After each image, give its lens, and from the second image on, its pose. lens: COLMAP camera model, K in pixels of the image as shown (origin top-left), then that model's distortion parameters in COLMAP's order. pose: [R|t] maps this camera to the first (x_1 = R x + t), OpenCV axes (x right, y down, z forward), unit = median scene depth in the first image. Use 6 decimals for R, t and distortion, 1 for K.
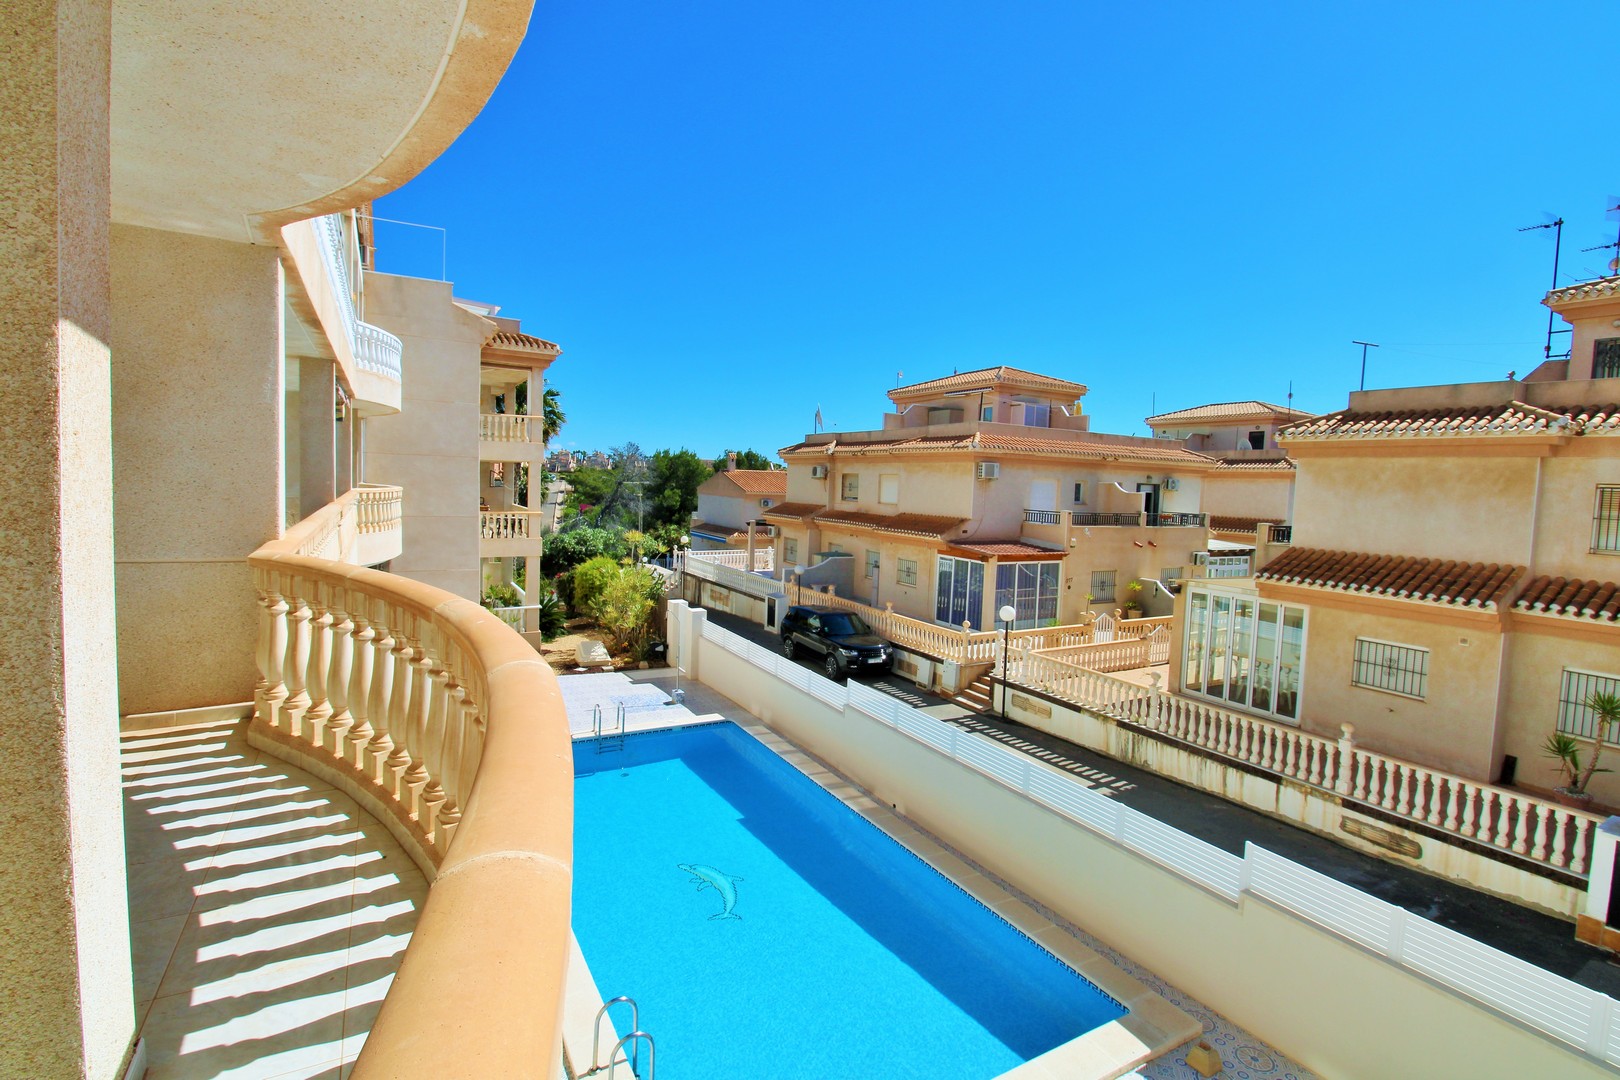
lens RADIAL K [[749.2, 0, 809.4], [0, 749.2, 532.6], [0, 0, 1]] dist [0.002187, -0.013369]
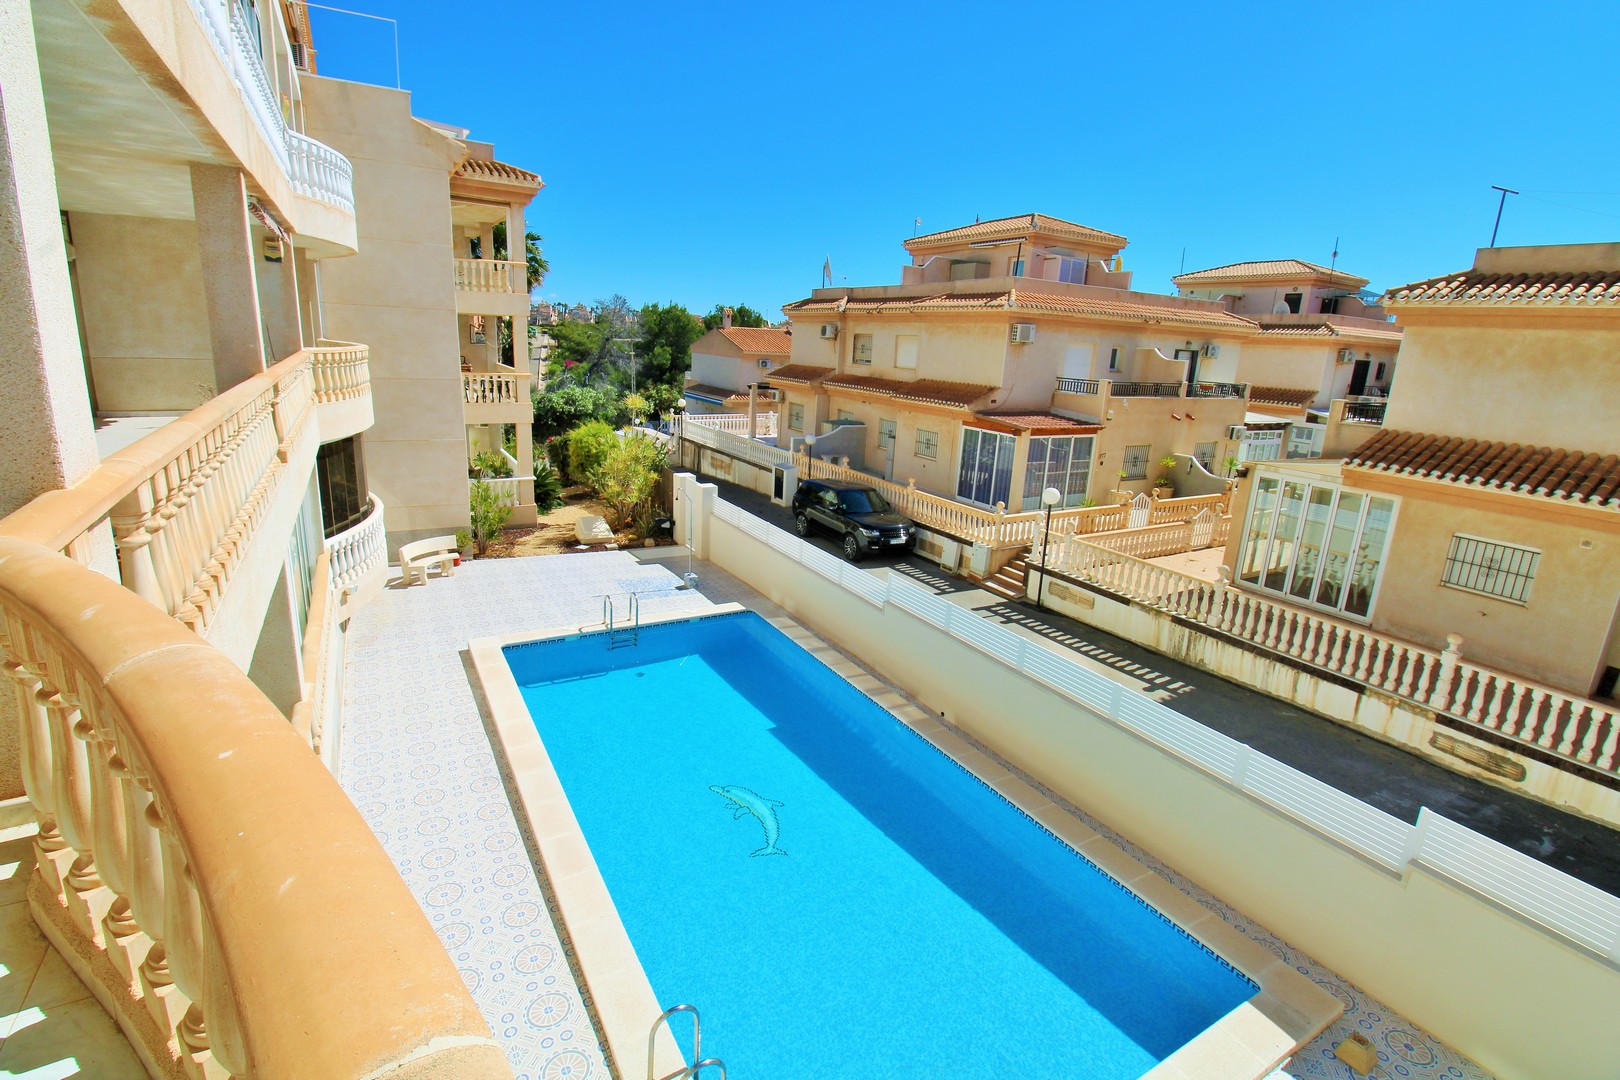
lens RADIAL K [[749.2, 0, 811.5], [0, 749.2, 528.2], [0, 0, 1]] dist [0.002187, -0.013369]
pose [[0.999793, 0.010200, 0.017585, -0.040329], [-0.013160, 0.984048, 0.177414, -0.010733], [-0.015494, -0.177608, 0.983979, 0.091460]]
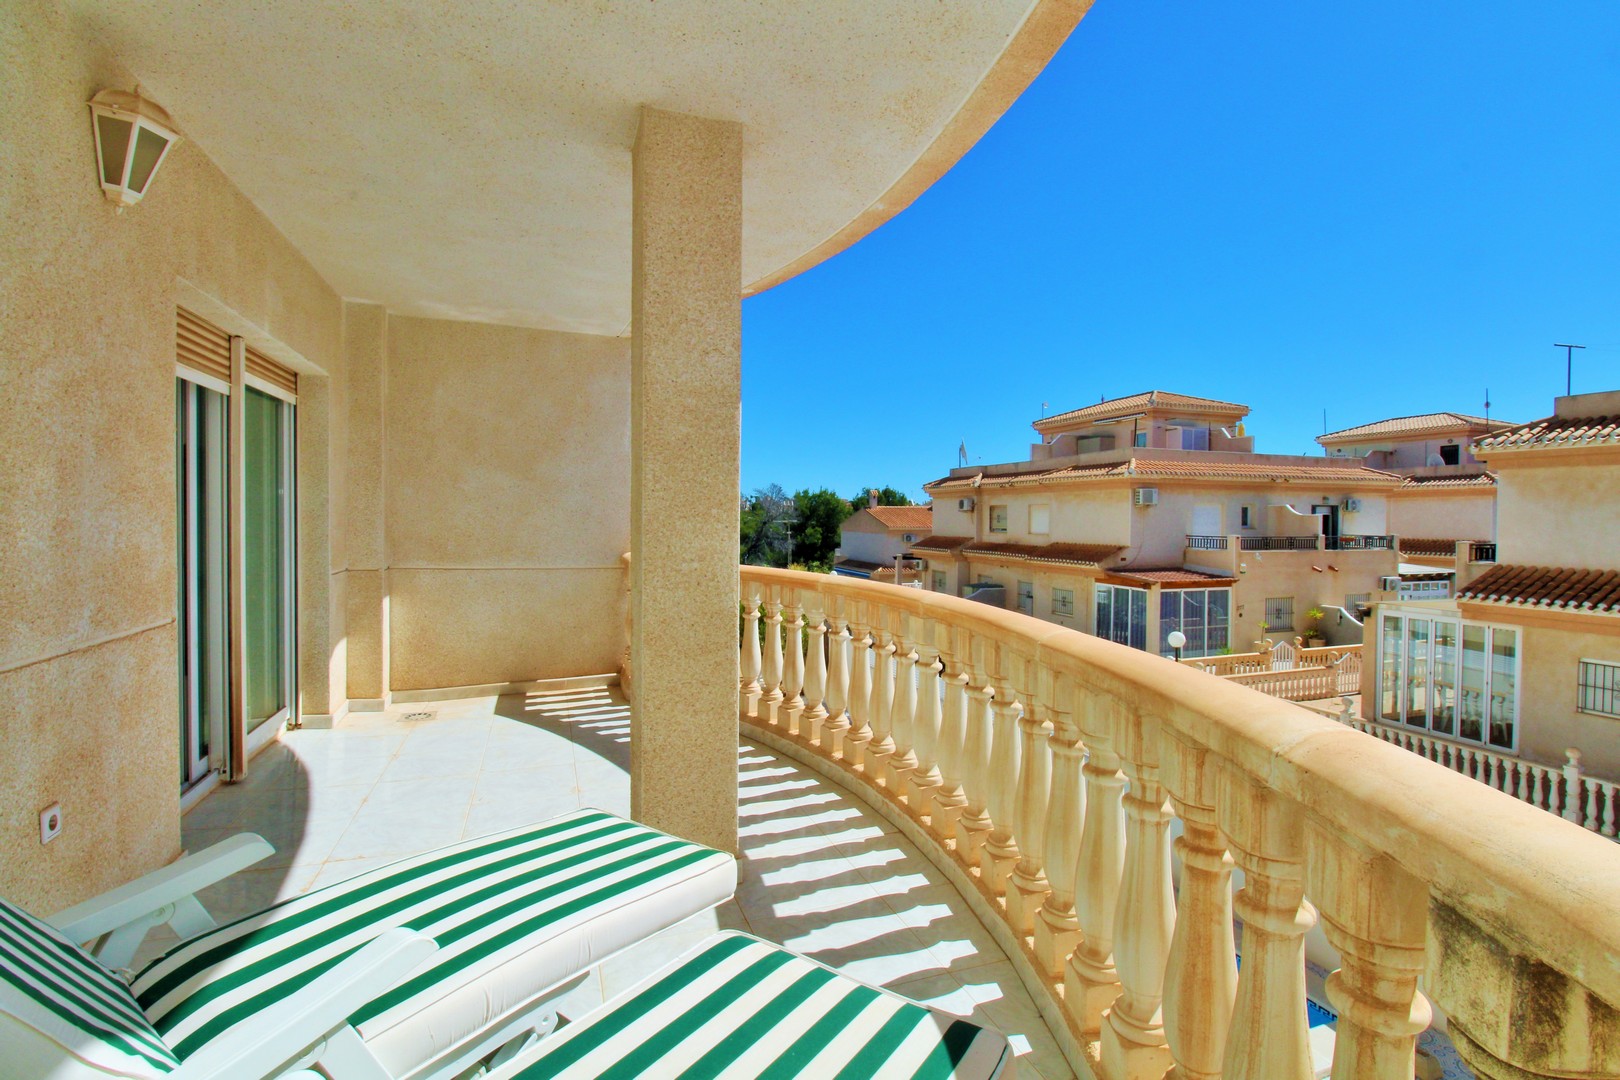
lens RADIAL K [[749.2, 0, 816.6], [0, 749.2, 531.3], [0, 0, 1]] dist [0.002187, -0.013369]
pose [[0.985216, -0.026858, -0.169196, -0.028510], [0.018094, 0.998424, -0.053126, 0.009165], [0.170356, 0.049279, 0.984150, -0.049577]]
